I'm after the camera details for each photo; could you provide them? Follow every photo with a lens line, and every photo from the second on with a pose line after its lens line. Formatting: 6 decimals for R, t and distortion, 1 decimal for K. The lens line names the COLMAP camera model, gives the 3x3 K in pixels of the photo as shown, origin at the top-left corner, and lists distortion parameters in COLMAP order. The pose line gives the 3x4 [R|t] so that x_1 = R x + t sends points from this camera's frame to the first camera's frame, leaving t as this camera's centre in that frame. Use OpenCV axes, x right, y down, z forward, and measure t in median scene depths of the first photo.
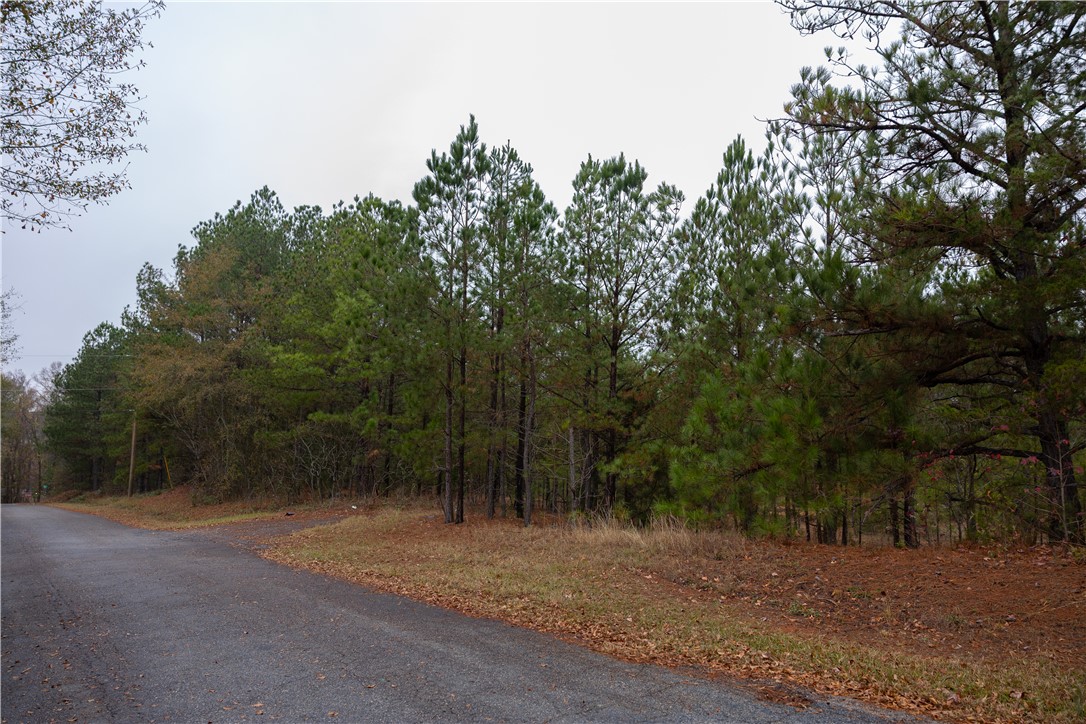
lens RADIAL K [[733.2, 0, 540.7], [0, 733.2, 363.7], [0, 0, 1]] dist [0.005447, -0.000392]
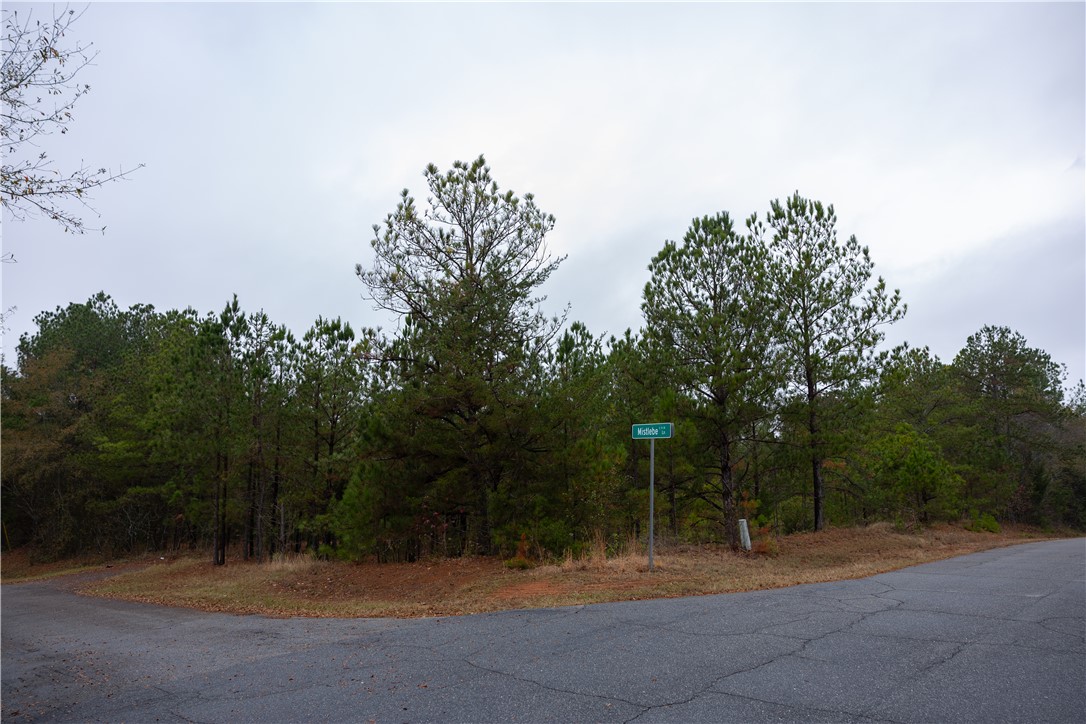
lens RADIAL K [[733.2, 0, 545.7], [0, 733.2, 360.4], [0, 0, 1]] dist [0.005447, -0.000392]
pose [[0.986361, -0.011946, 0.164163, 0.176667], [0.020532, 0.998503, -0.050706, -0.066879], [-0.163312, 0.053385, 0.985129, -0.366436]]
